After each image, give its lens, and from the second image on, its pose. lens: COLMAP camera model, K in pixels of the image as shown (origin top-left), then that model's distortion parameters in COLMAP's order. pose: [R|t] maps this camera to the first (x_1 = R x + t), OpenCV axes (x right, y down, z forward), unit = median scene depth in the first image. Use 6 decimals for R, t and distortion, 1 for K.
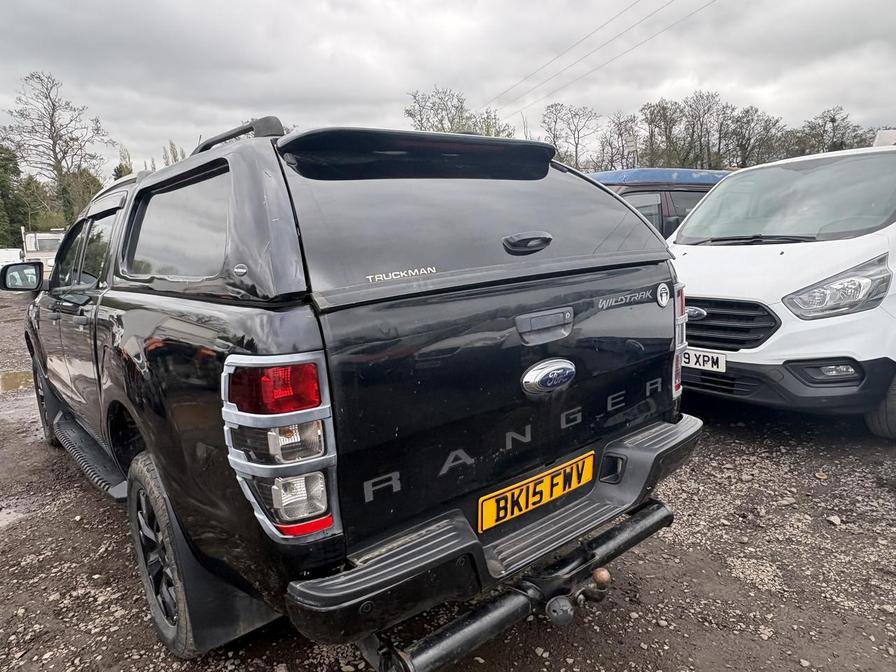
lens RADIAL K [[606.6, 0, 448.0], [0, 606.6, 336.0], [0, 0, 1]] dist [-0.001073, 0.000011]
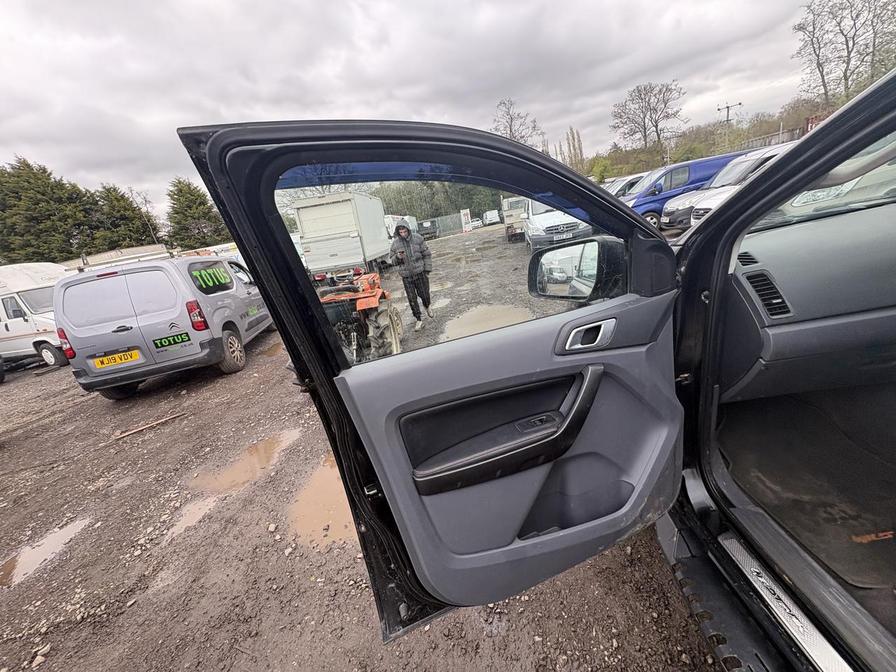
lens RADIAL K [[356.9, 0, 448.0], [0, 356.9, 336.0], [0, 0, 1]] dist [0.000296, 0.000146]
pose [[0.735890, 0.108980, -0.668273, -1.278983], [0.048964, 0.975813, 0.213051, -0.223225], [0.675328, -0.189503, 0.712756, 1.482697]]
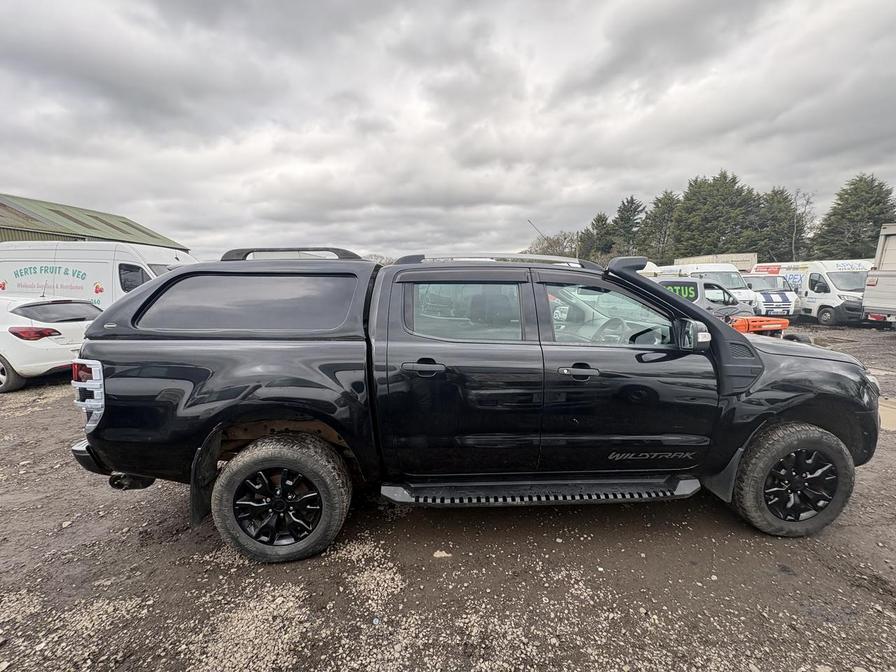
lens RADIAL K [[356.9, 0, 448.0], [0, 356.9, 336.0], [0, 0, 1]] dist [0.000296, 0.000146]
pose [[-0.589709, 0.162864, -0.791024, 0.641247], [-0.098528, 0.957631, 0.270620, -0.562000], [0.801583, 0.237526, -0.548677, 2.634632]]
